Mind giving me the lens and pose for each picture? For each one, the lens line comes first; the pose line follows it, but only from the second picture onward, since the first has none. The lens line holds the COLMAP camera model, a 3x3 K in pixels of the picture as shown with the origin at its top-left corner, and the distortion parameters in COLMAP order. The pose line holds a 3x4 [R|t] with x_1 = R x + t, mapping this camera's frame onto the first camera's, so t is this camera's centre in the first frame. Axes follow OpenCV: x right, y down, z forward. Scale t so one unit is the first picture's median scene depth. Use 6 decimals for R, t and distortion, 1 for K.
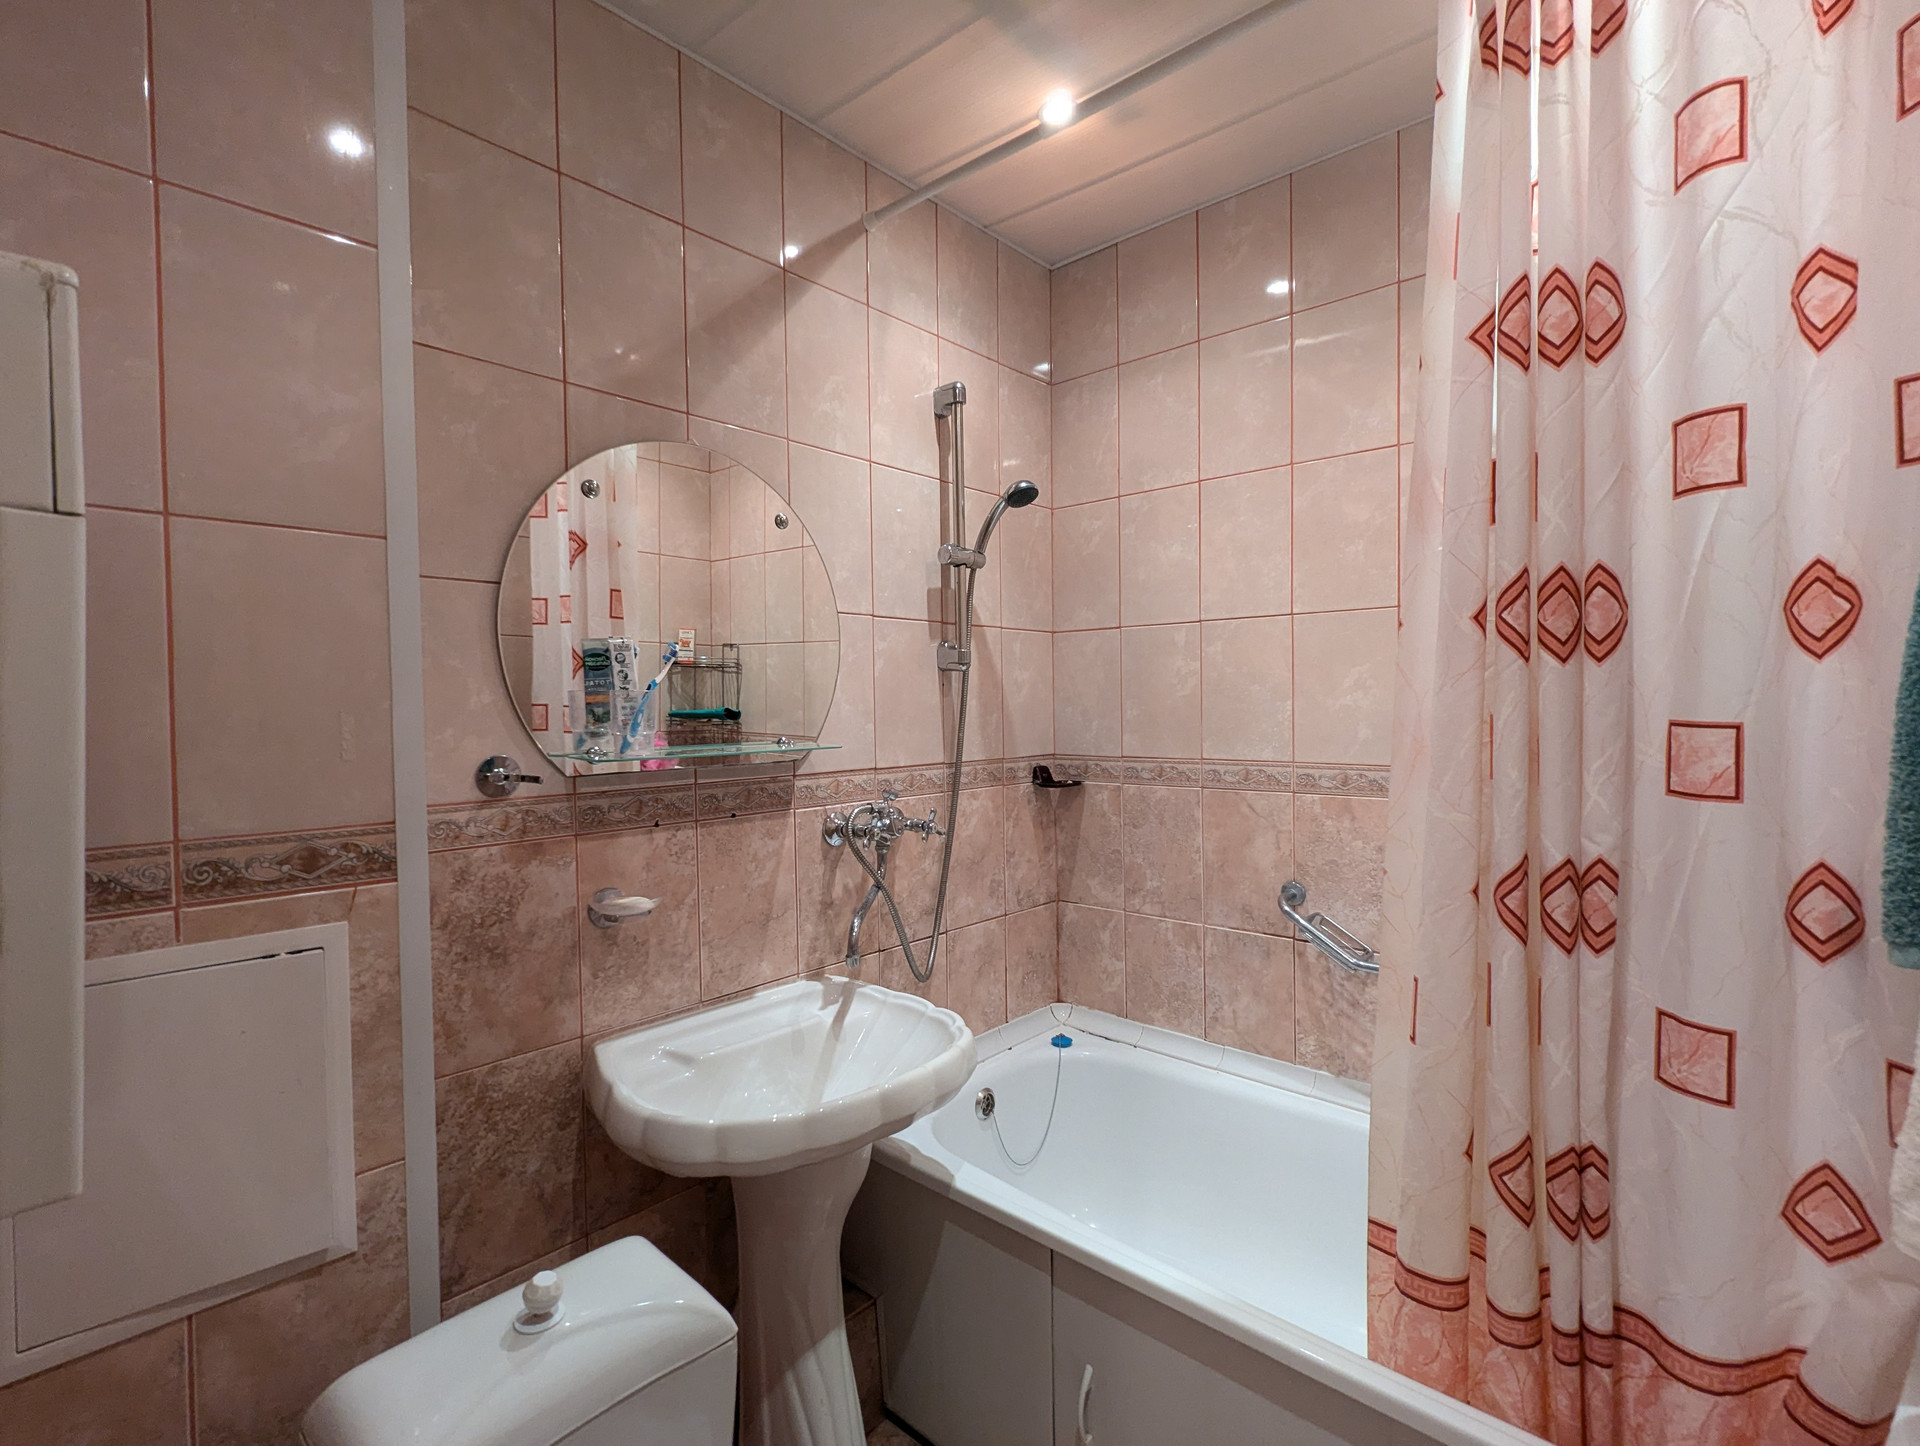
lens RADIAL K [[908.6, 0, 967.3], [0, 908.6, 728.8], [0, 0, 1]] dist [-0.001899, 0.001591]
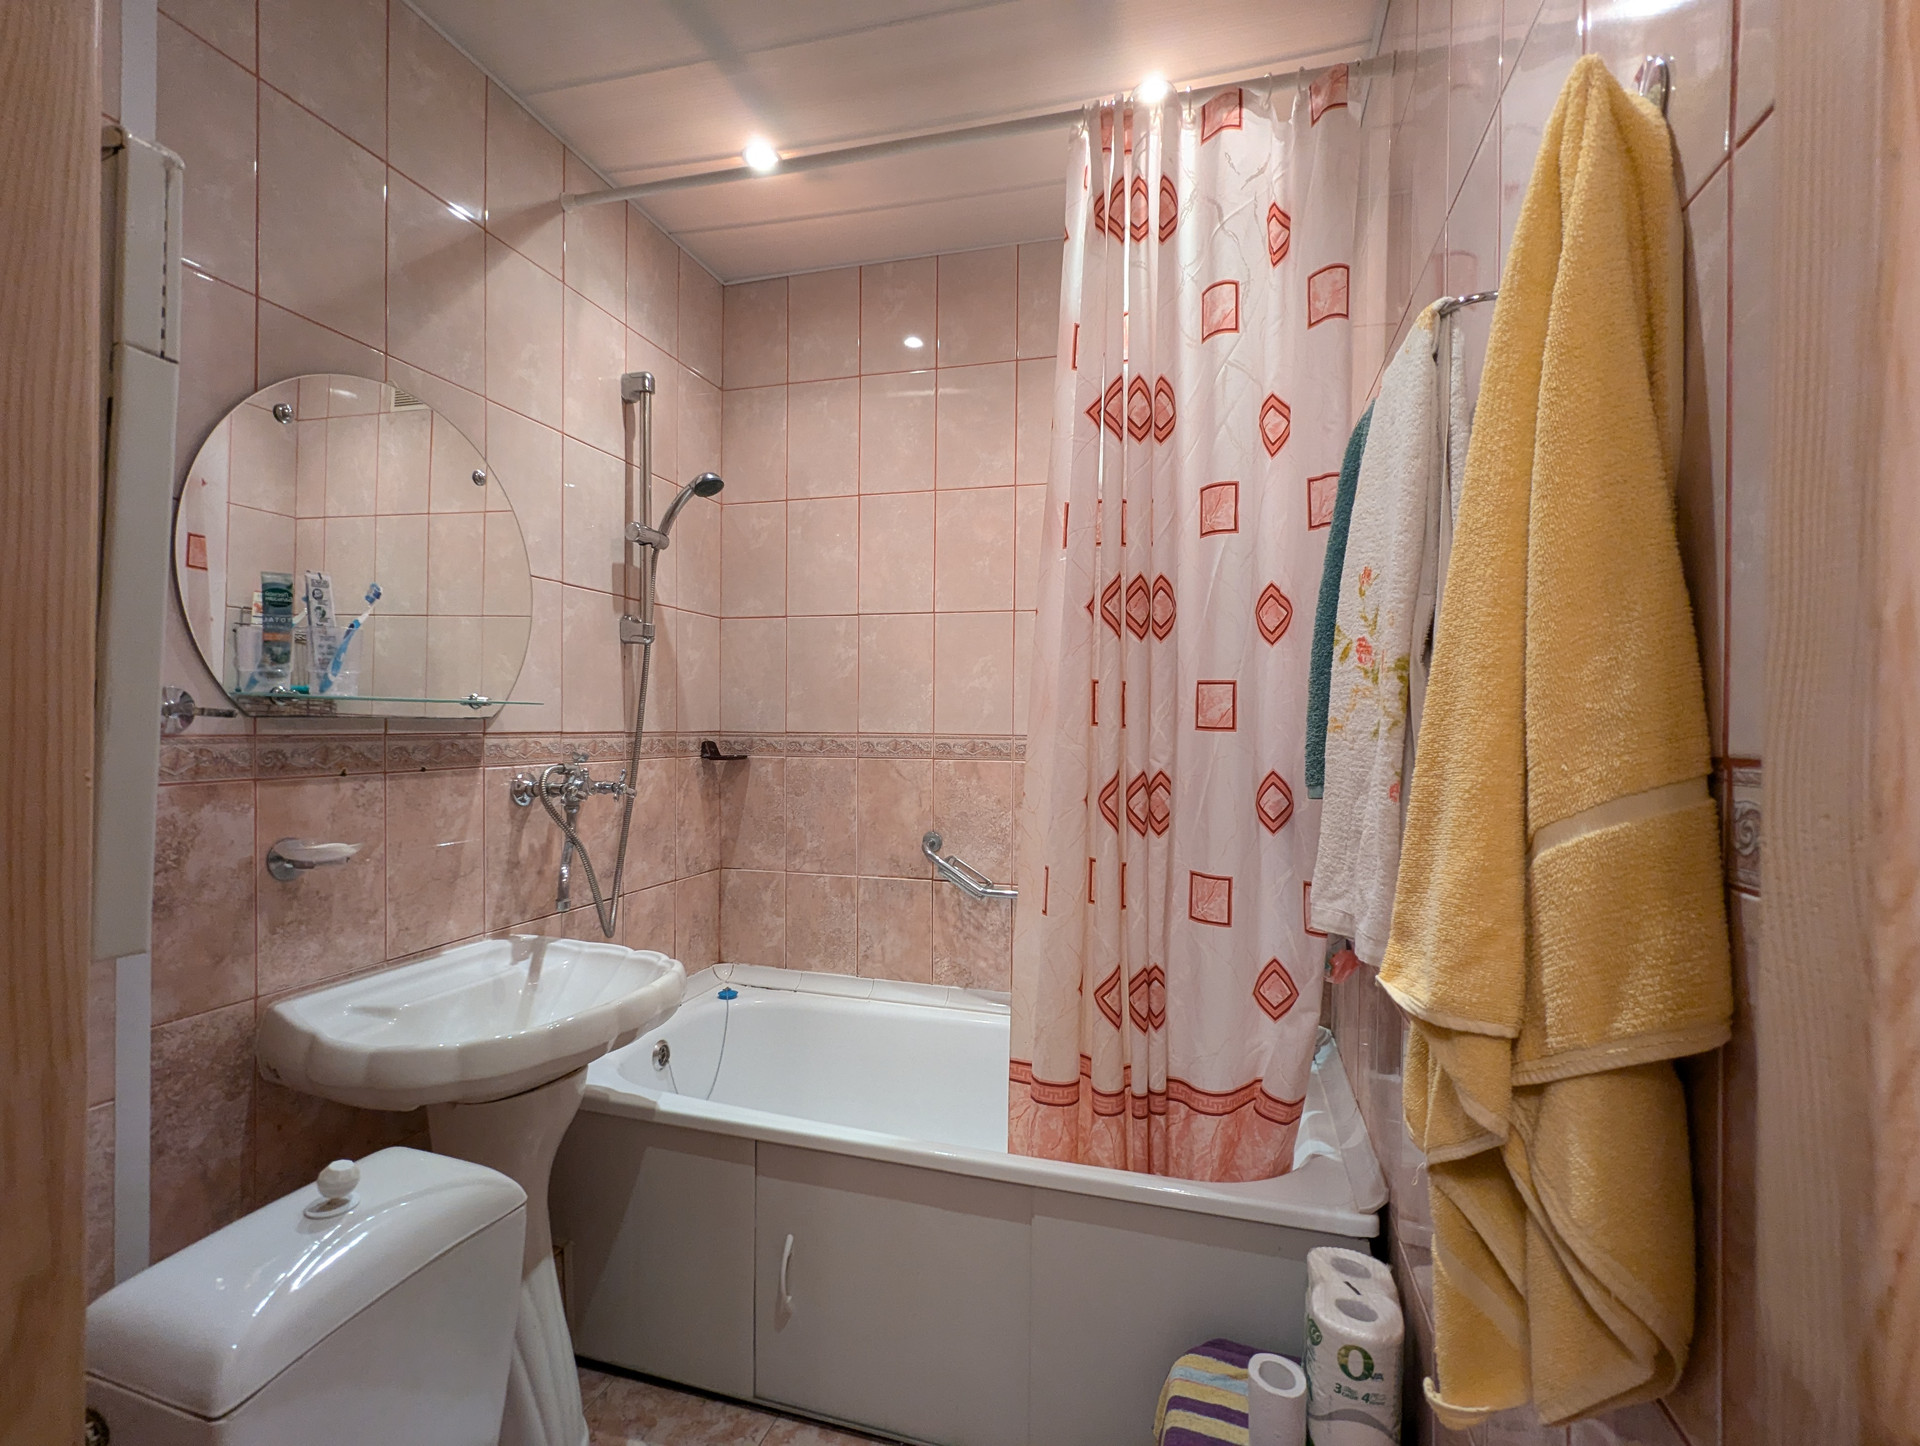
lens RADIAL K [[899.0, 0, 965.9], [0, 899.0, 729.7], [0, 0, 1]] dist [-0.001874, -0.000333]
pose [[0.901527, 0.016585, 0.432405, -0.157350], [-0.008066, 0.999736, -0.021528, 0.072664], [-0.432648, 0.015920, 0.901422, -0.133071]]
